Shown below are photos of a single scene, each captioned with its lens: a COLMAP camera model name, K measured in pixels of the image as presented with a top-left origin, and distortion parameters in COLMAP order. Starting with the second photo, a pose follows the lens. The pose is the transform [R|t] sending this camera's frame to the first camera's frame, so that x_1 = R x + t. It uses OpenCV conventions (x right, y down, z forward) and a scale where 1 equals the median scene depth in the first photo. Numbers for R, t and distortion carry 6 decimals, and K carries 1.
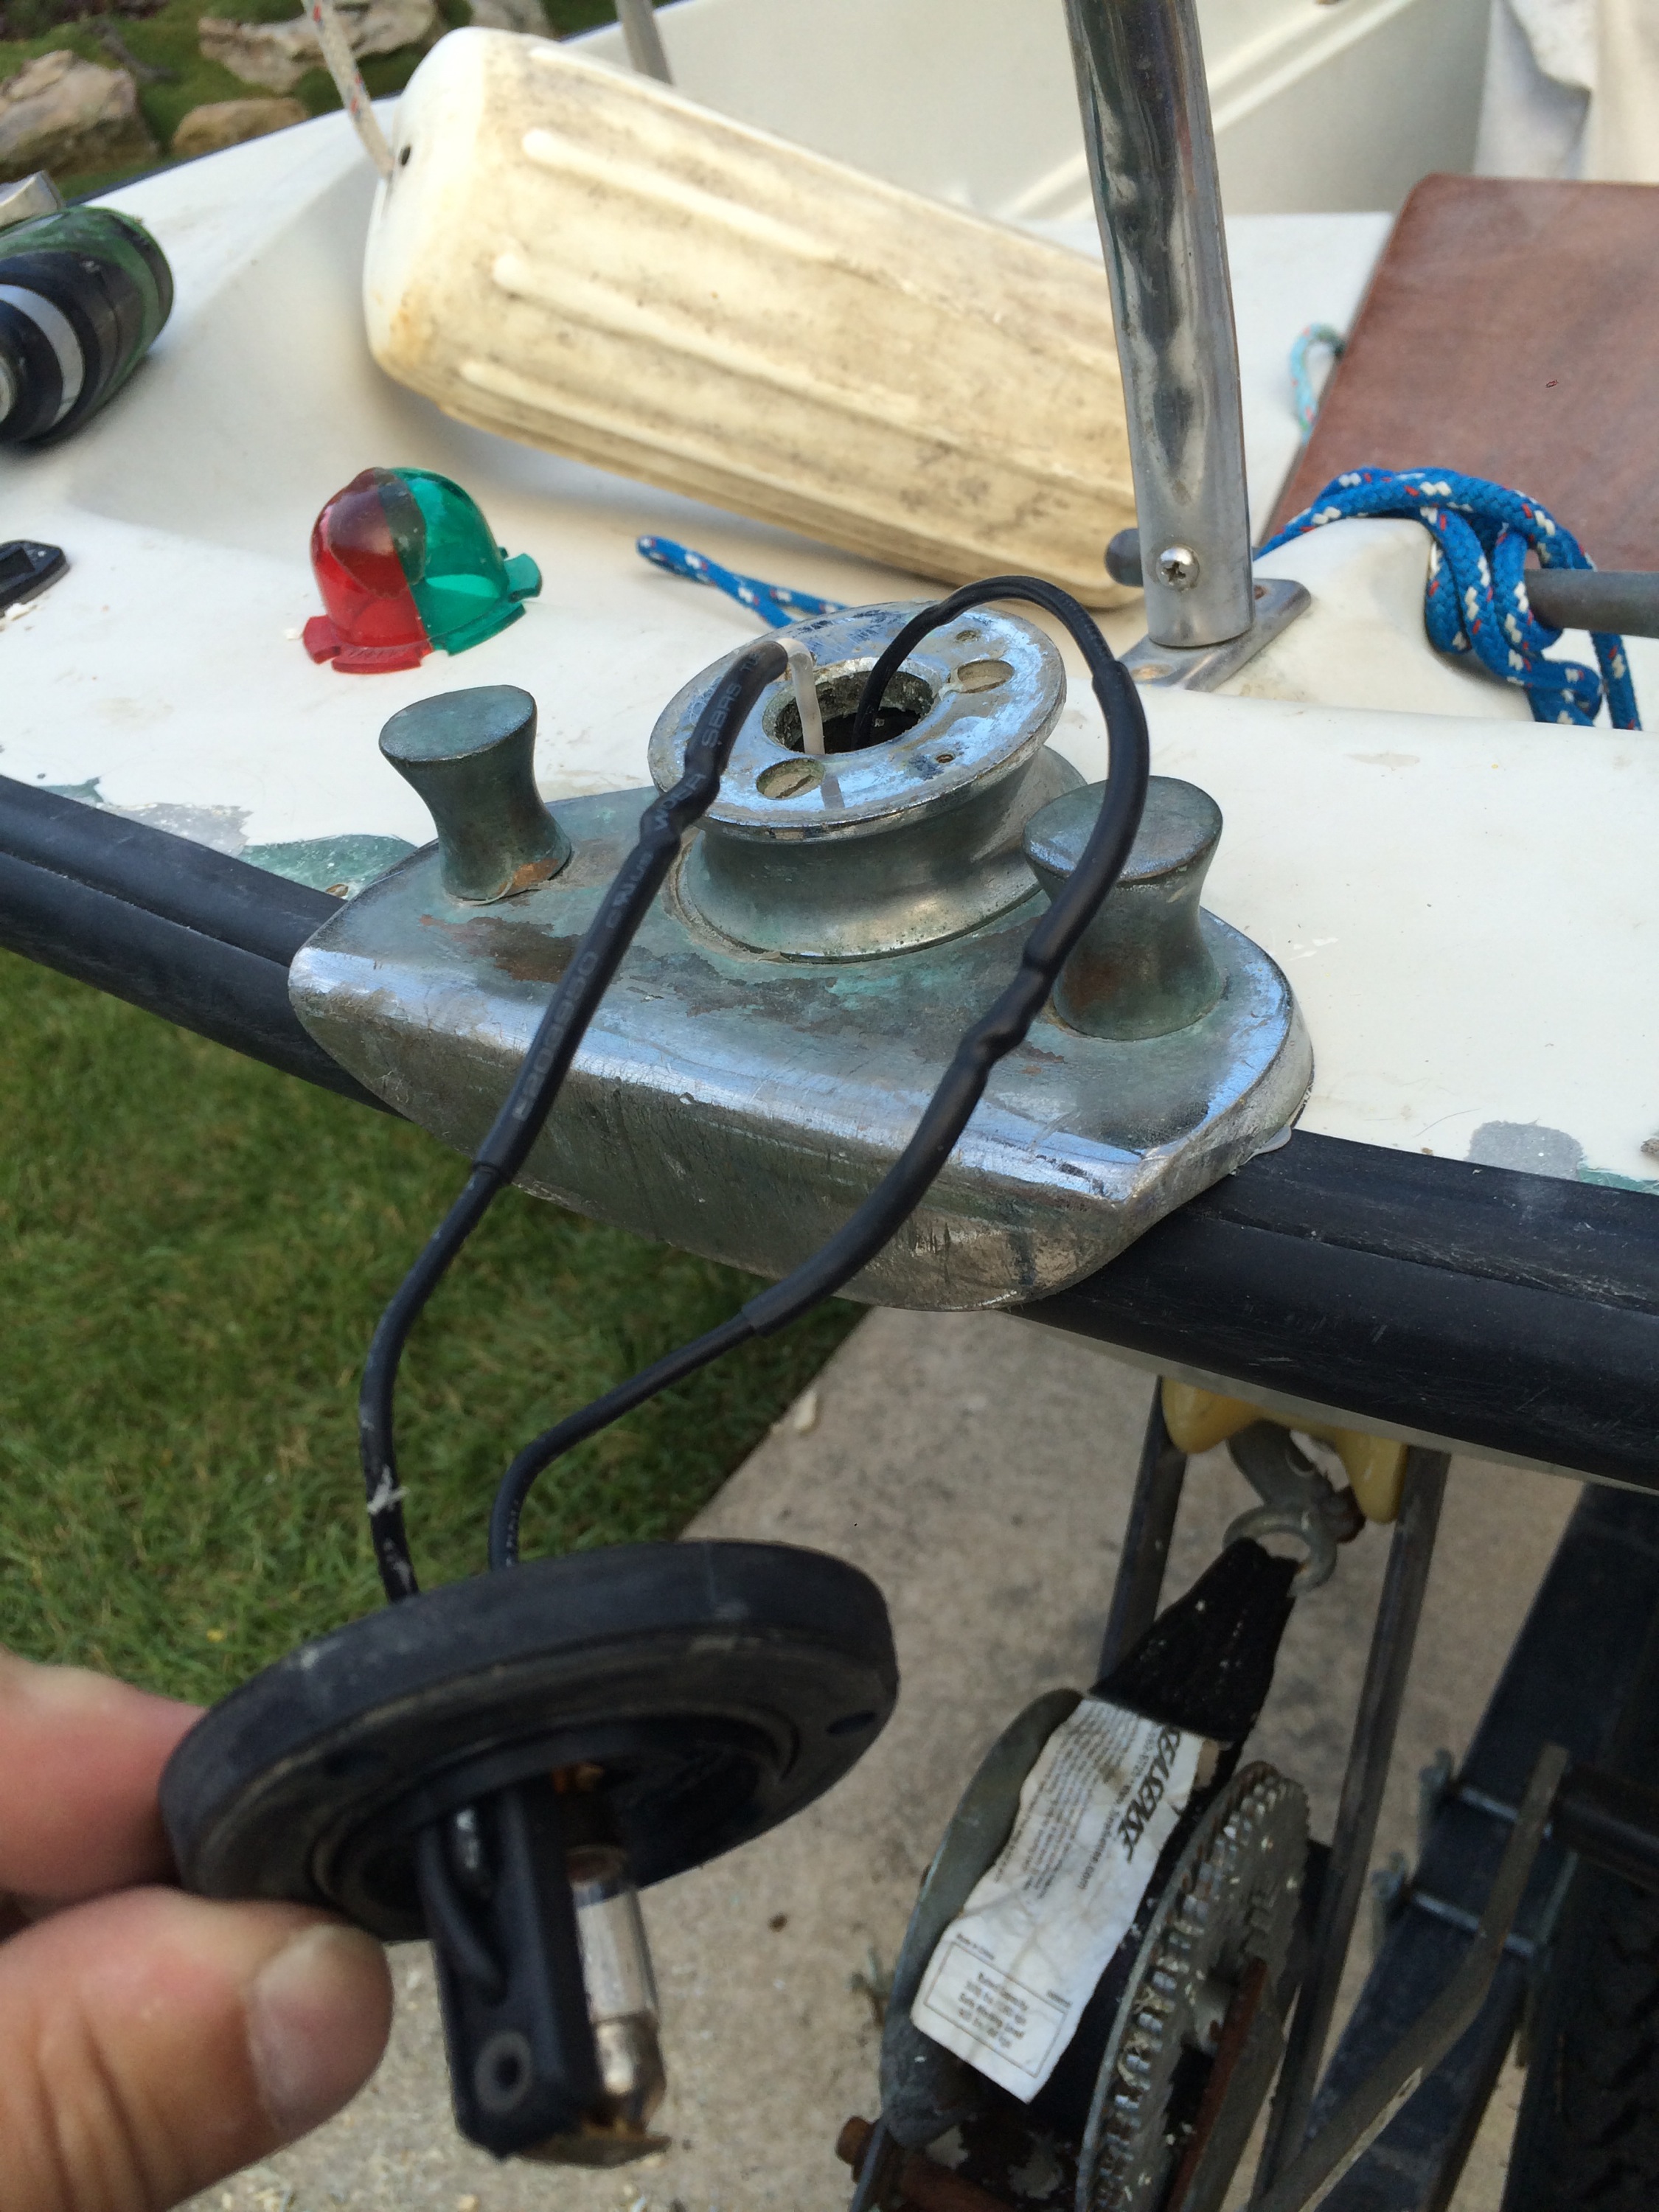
lens RADIAL K [[1902.9, 0, 813.9], [0, 1902.9, 1118.9], [0, 0, 1]] dist [0.066134, -0.101947]
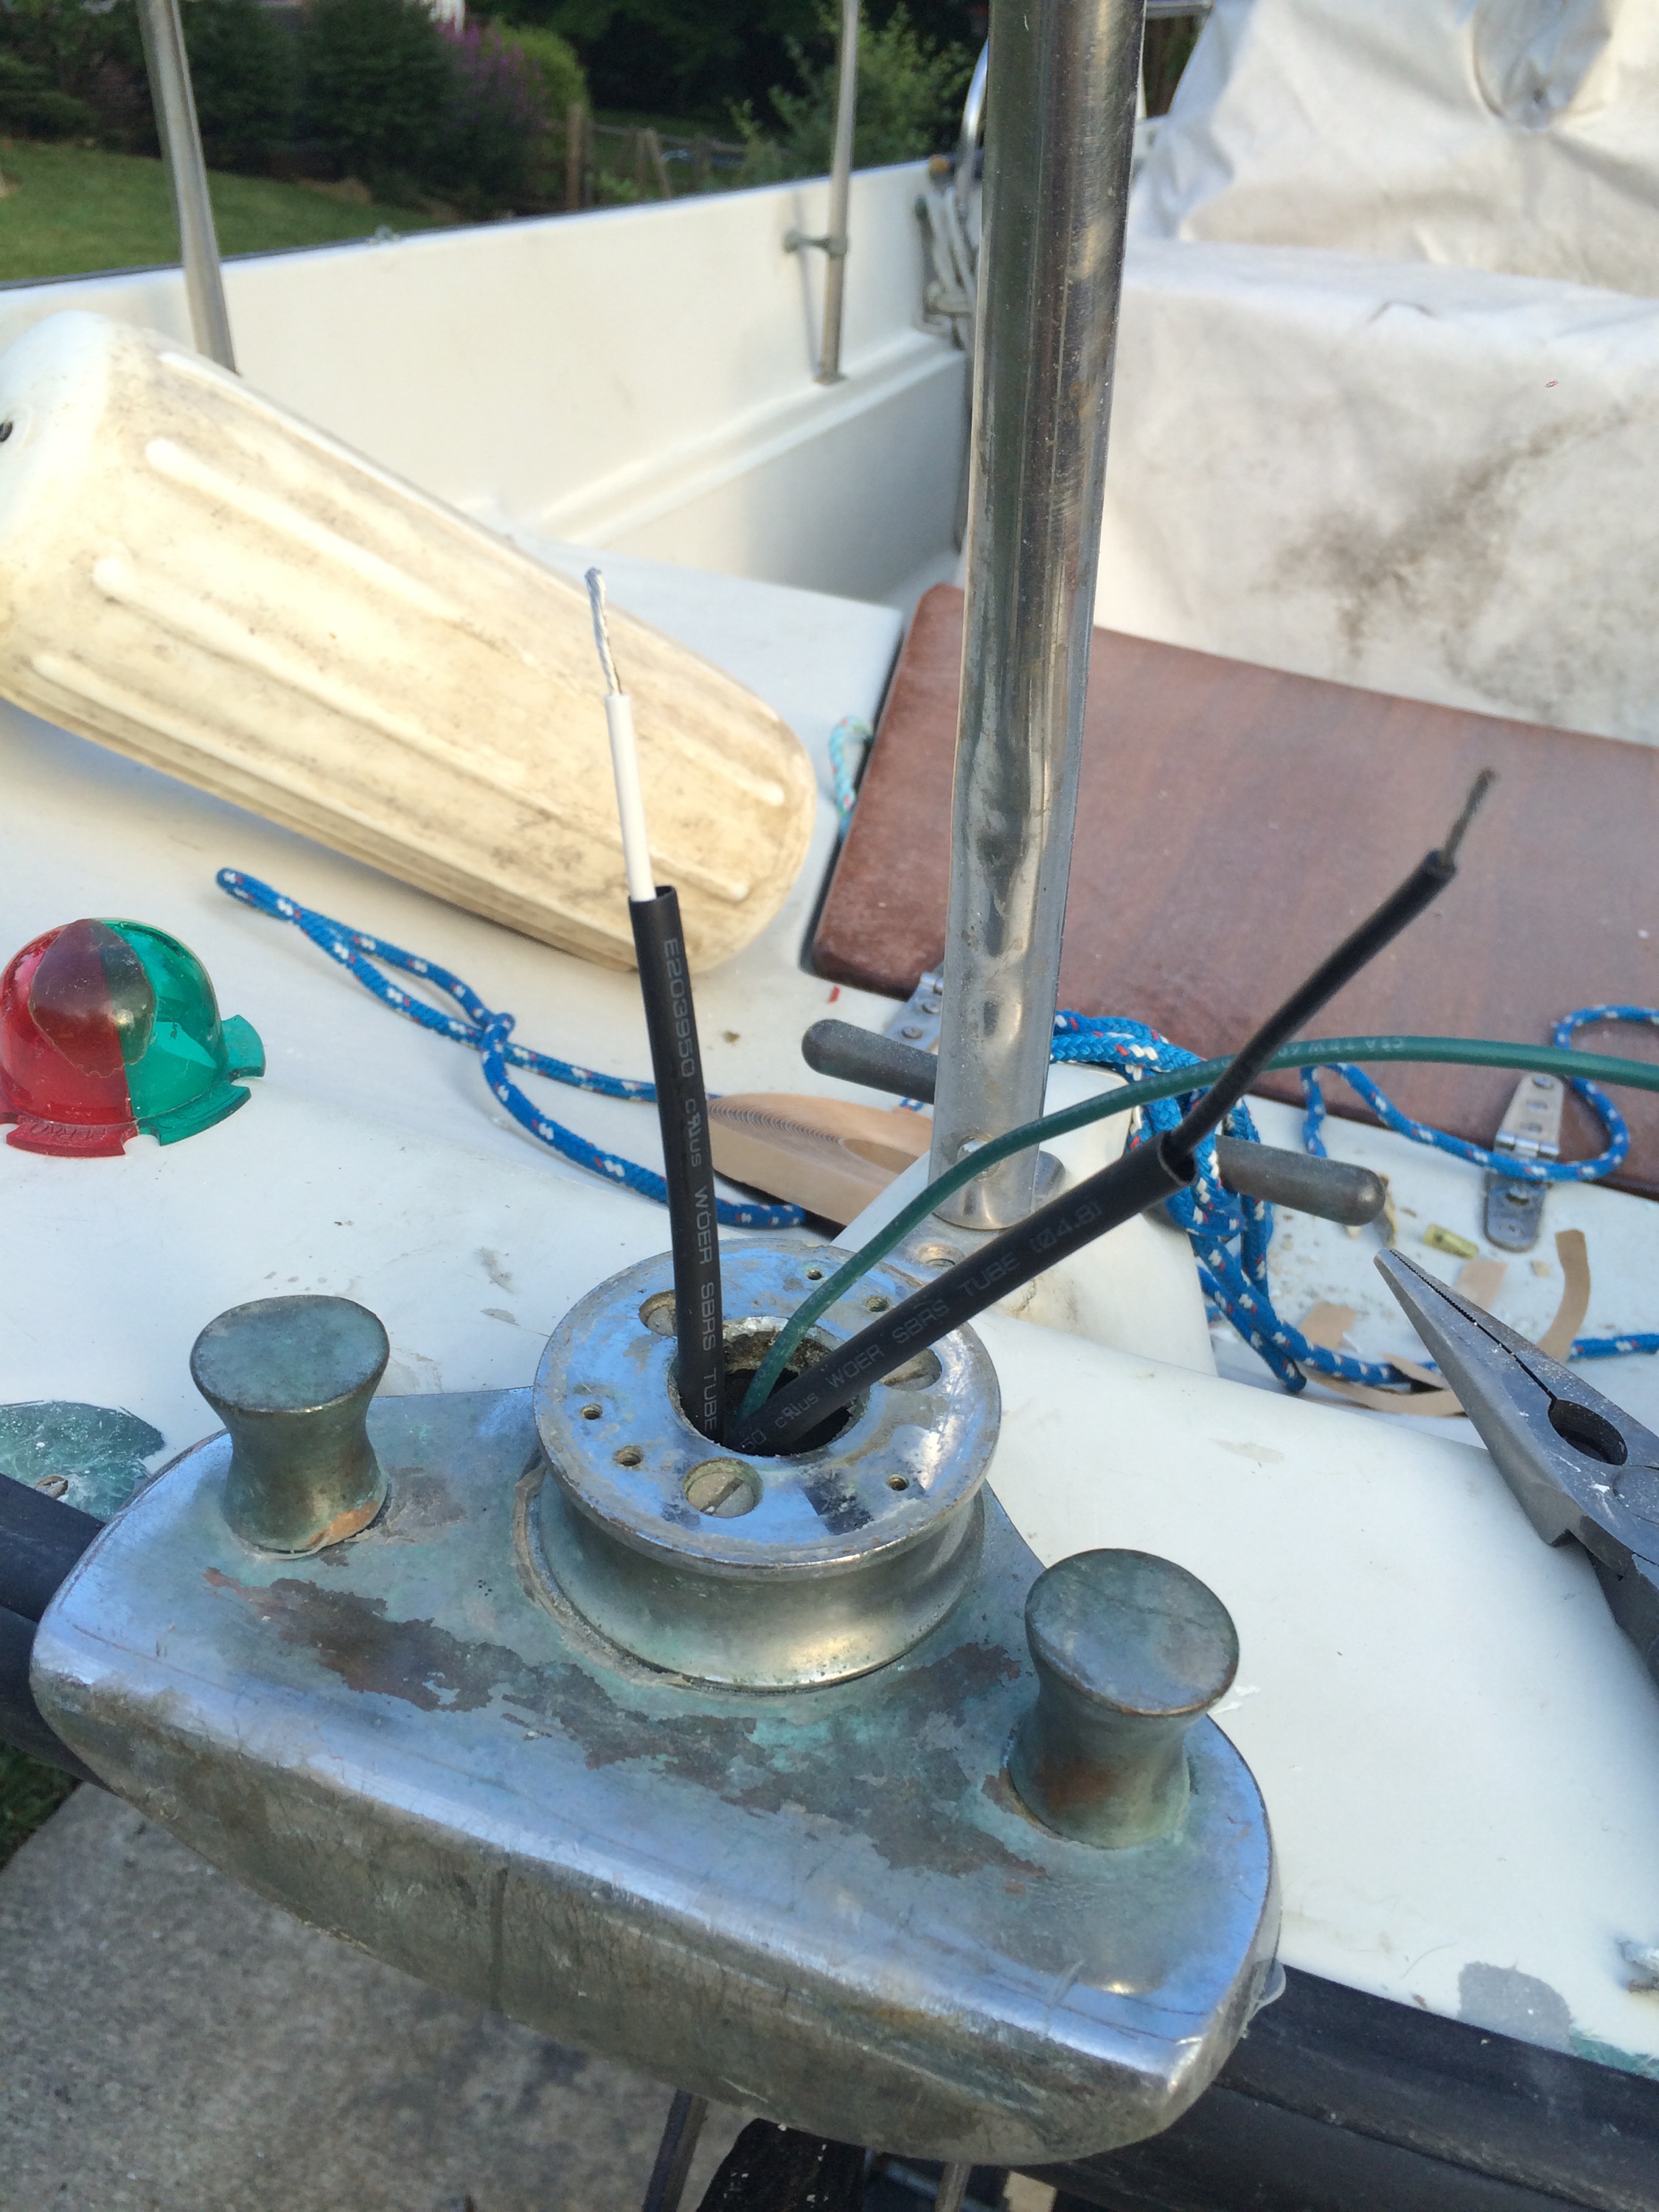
lens RADIAL K [[1902.9, 0, 822.5], [0, 1902.9, 1109.1], [0, 0, 1]] dist [0.066134, -0.101947]
pose [[0.942167, 0.104061, 0.318580, -0.097630], [-0.066180, 0.989624, -0.127531, -0.088055], [-0.328545, 0.099072, 0.939278, 0.048093]]
